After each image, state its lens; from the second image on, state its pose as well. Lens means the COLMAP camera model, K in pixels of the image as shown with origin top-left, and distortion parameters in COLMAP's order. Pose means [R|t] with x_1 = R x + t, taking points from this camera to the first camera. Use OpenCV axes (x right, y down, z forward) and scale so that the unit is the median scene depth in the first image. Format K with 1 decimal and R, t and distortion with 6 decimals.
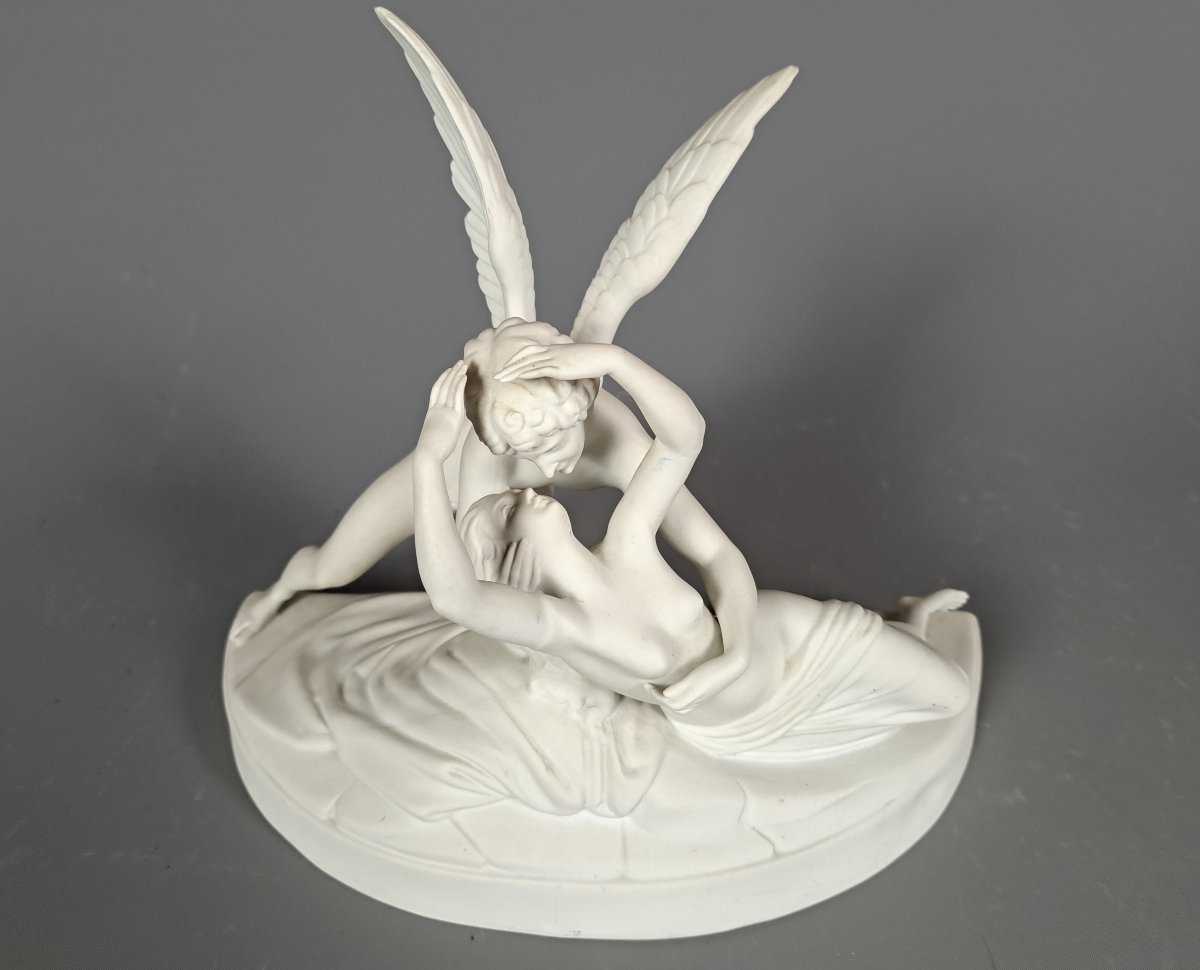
lens RADIAL K [[916.5, 0, 597.4], [0, 916.5, 485.7], [0, 0, 1]] dist [-0.022728, -0.001053]
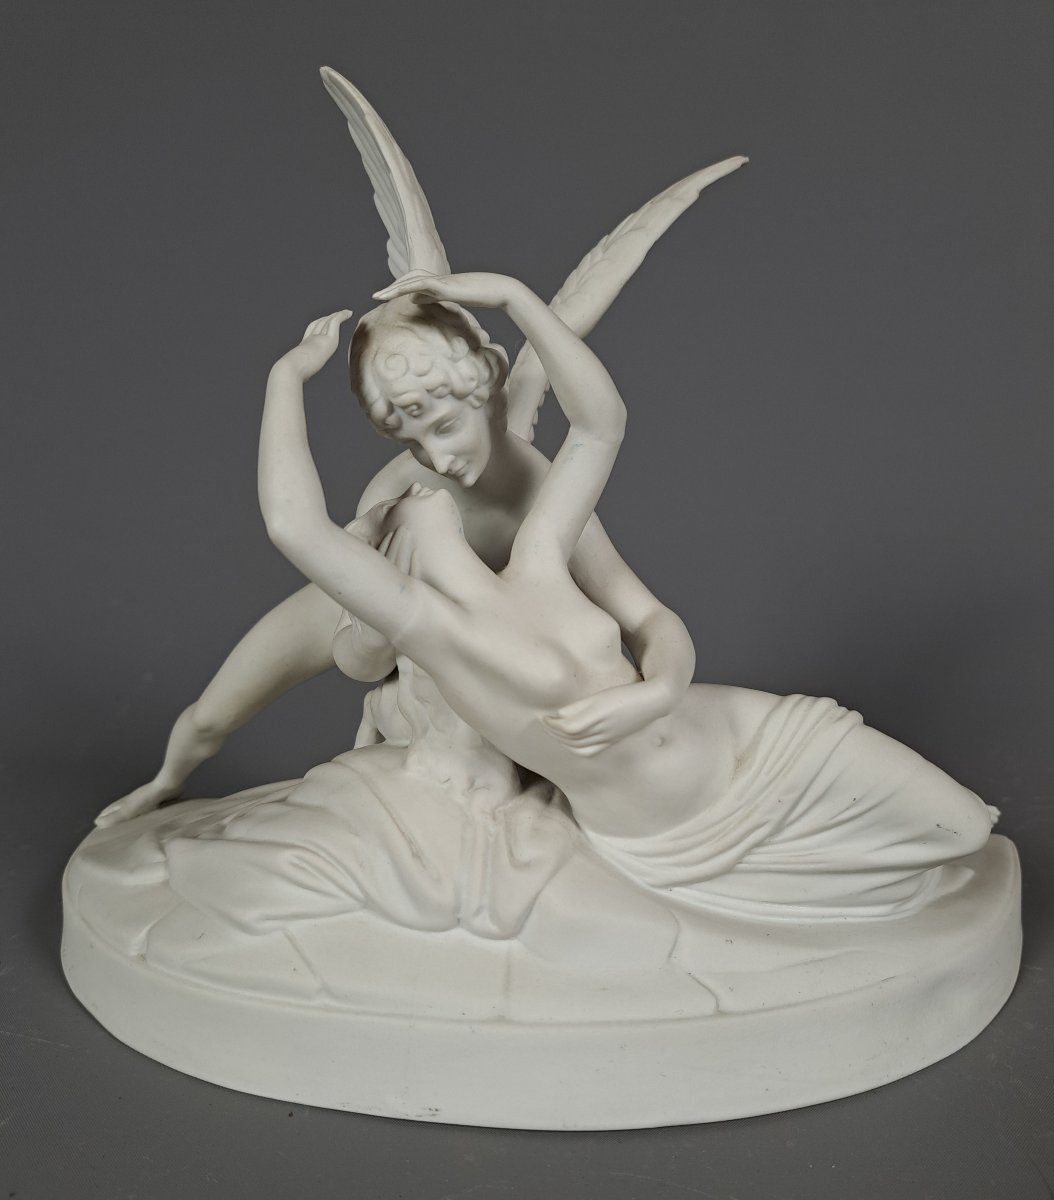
lens RADIAL K [[982.1, 0, 528.2], [0, 982.1, 600.9], [0, 0, 1]] dist [0.007455, -0.011101]
pose [[0.995145, 0.036844, -0.091262, 0.105112], [-0.064202, 0.945839, -0.318223, 0.355372], [0.074595, 0.322538, 0.943613, 0.161314]]
